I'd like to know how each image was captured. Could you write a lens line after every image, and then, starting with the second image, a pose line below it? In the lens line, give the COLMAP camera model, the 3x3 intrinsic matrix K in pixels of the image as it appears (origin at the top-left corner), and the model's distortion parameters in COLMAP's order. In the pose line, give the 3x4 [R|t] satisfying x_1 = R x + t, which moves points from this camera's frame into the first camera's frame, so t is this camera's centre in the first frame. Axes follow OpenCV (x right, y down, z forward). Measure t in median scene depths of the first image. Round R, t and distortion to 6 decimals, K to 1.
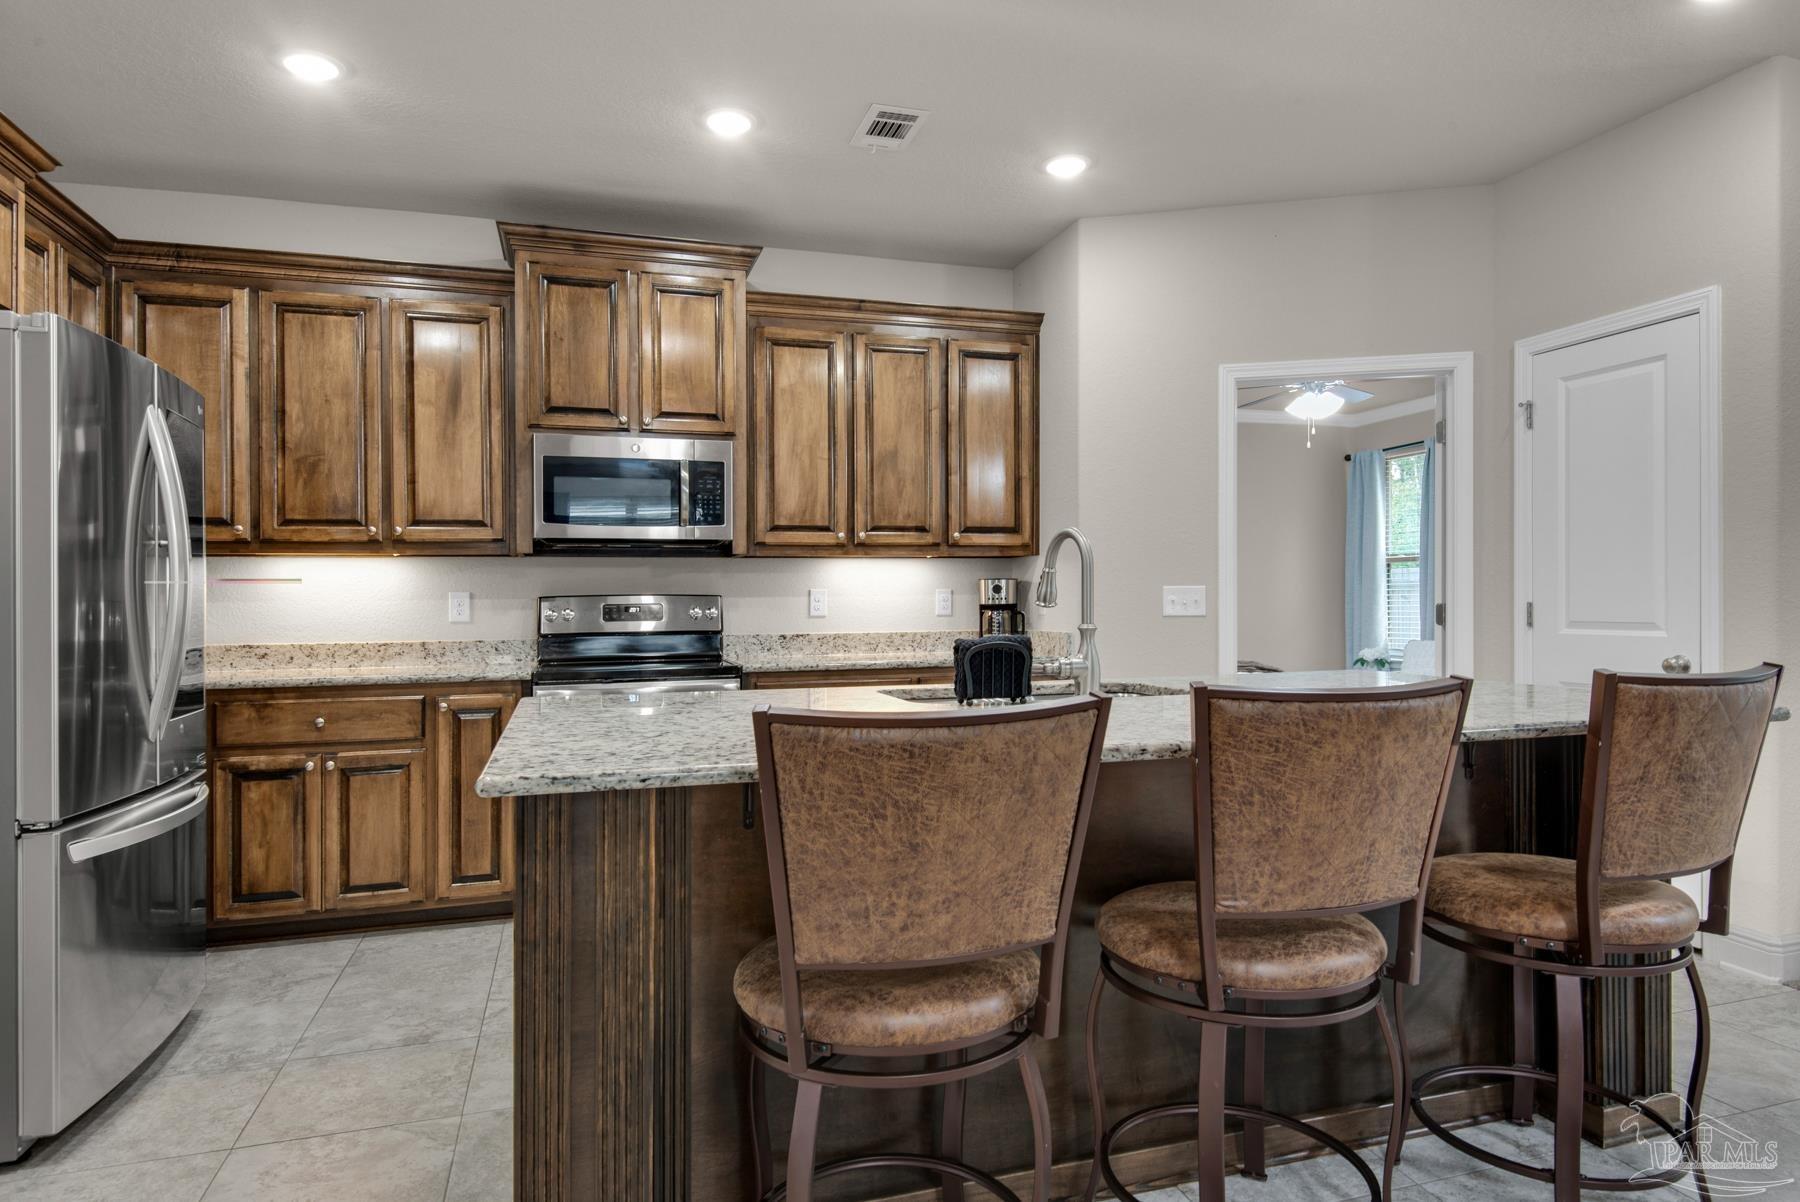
lens RADIAL K [[1046.9, 0, 917.2], [0, 1046.9, 592.2], [0, 0, 1]] dist [0.042905, -0.014038]
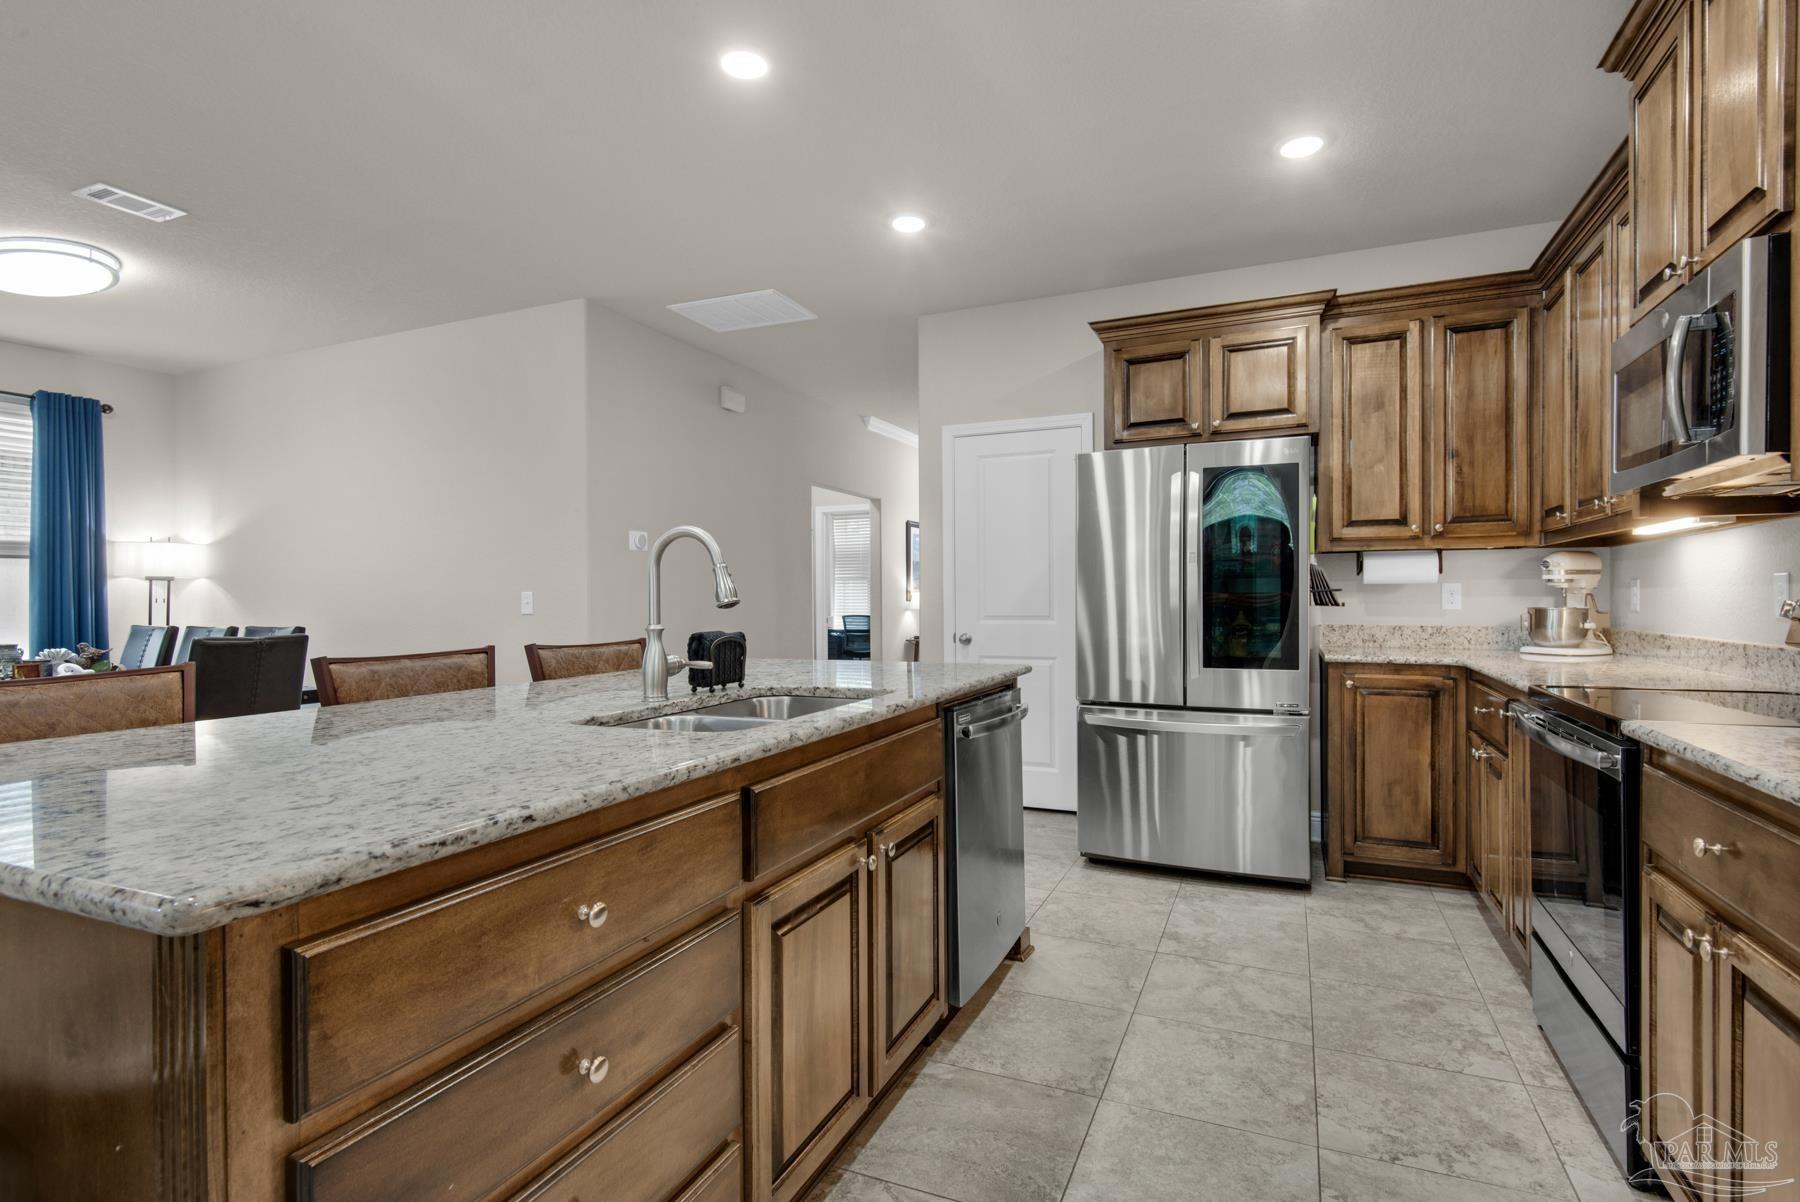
lens RADIAL K [[878.2, 0, 904.7], [0, 878.2, 605.3], [0, 0, 1]] dist [0.005990, -0.010745]
pose [[-0.656697, 0.018653, -0.753924, 0.346965], [0.016626, 0.999809, 0.010255, 0.005485], [0.753971, -0.005800, -0.656882, 0.957726]]
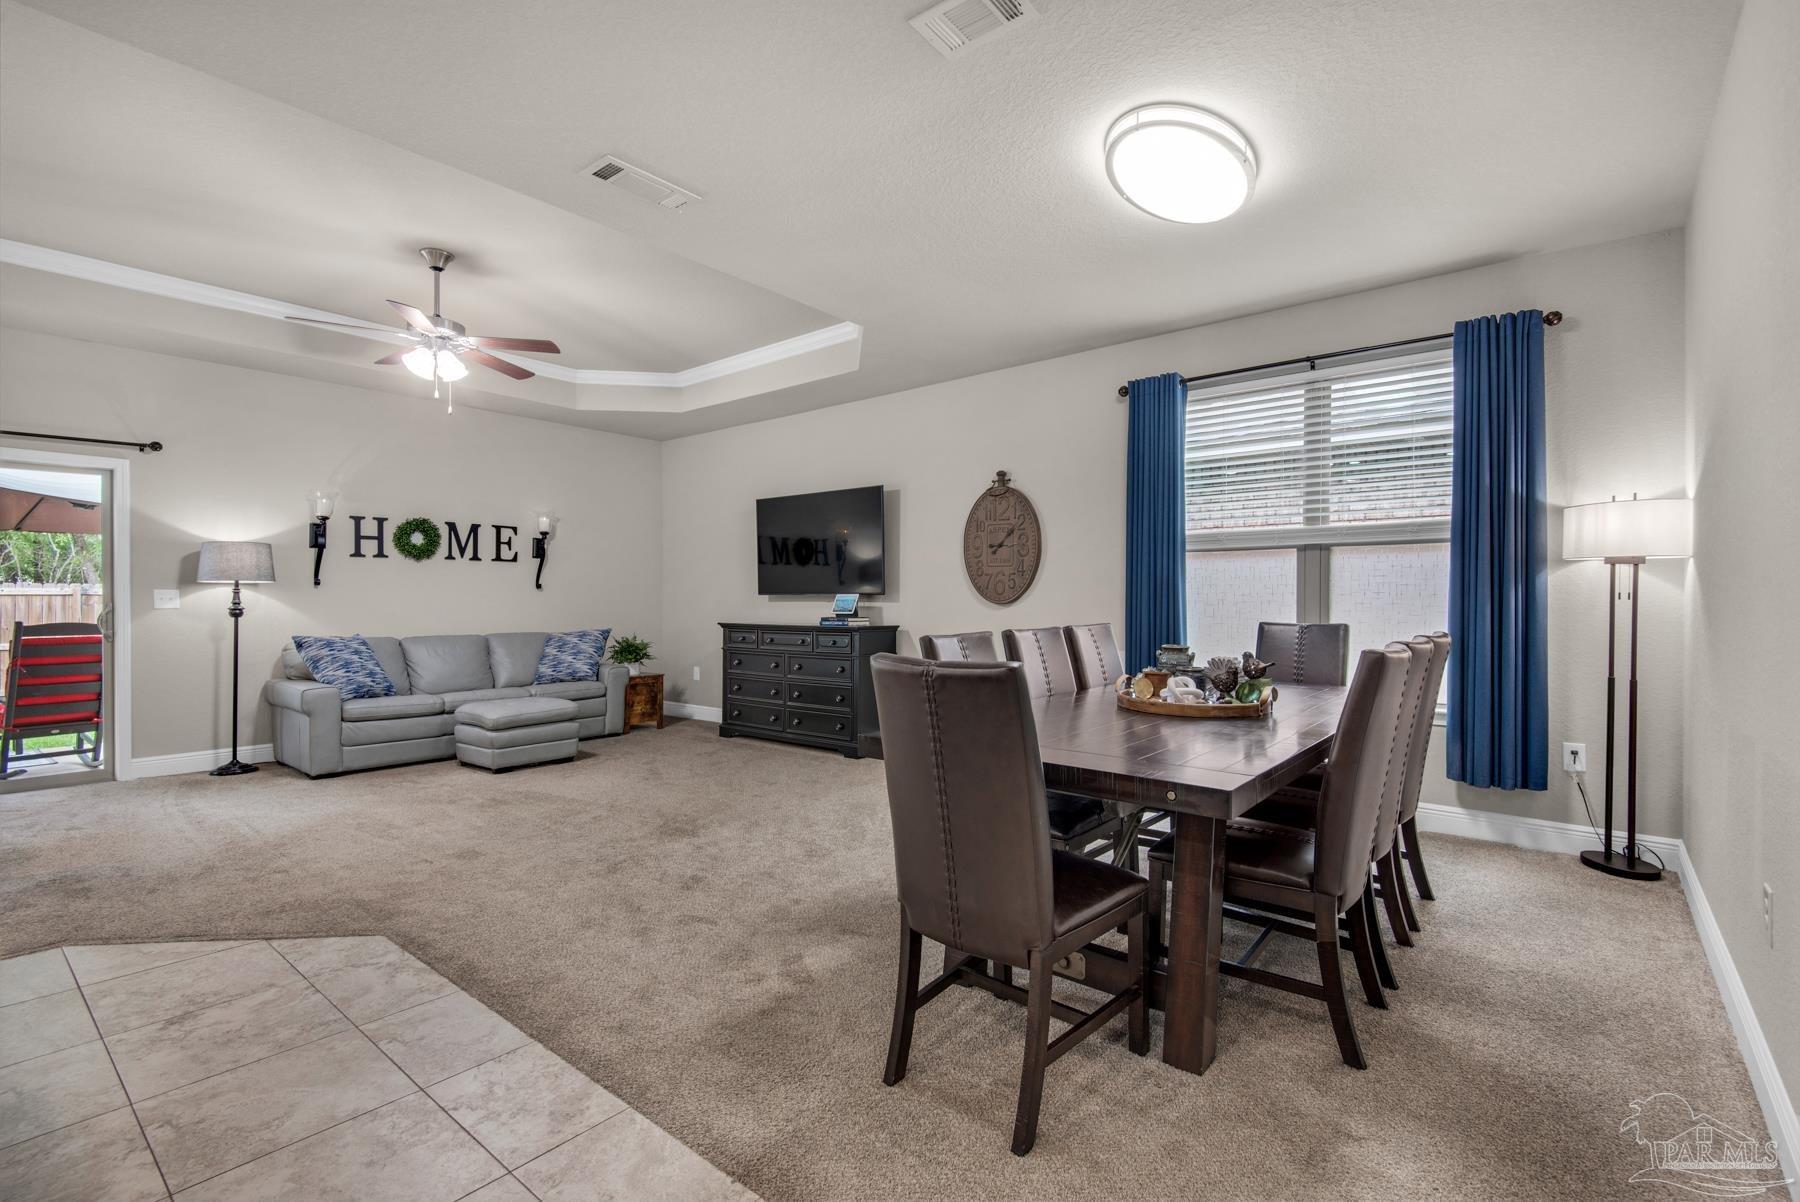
lens RADIAL K [[812.0, 0, 911.7], [0, 812.0, 602.5], [0, 0, 1]] dist [0.011311, -0.010177]
pose [[-0.554694, 0.005071, 0.832039, -0.201906], [-0.000003, 0.999981, -0.006097, 0.004492], [-0.832055, -0.003384, -0.554684, 0.211711]]
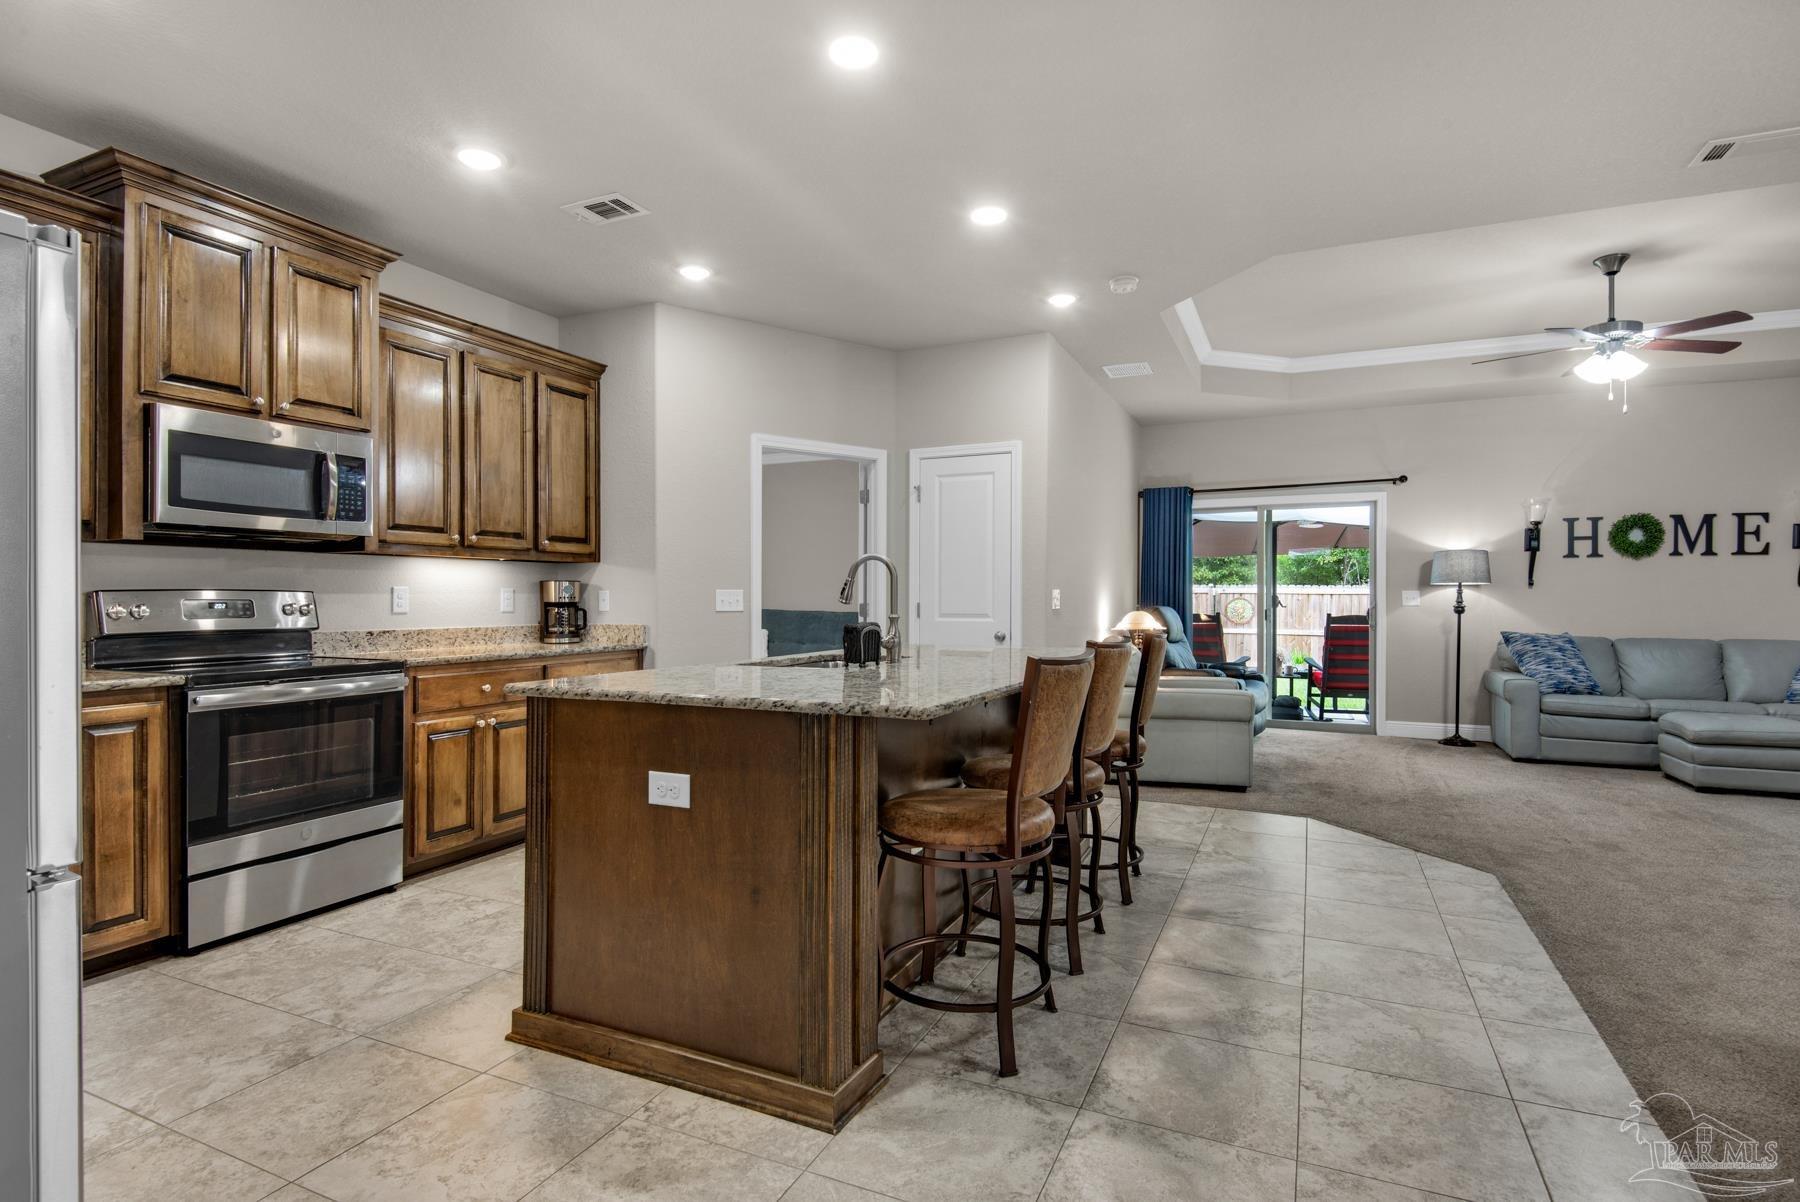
lens RADIAL K [[878.2, 0, 906.4], [0, 878.2, 600.5], [0, 0, 1]] dist [0.005990, -0.010745]
pose [[0.670923, 0.006220, 0.741501, -0.451276], [-0.011679, 0.999929, 0.002179, 0.003445], [-0.741435, -0.010122, 0.670948, 0.052204]]
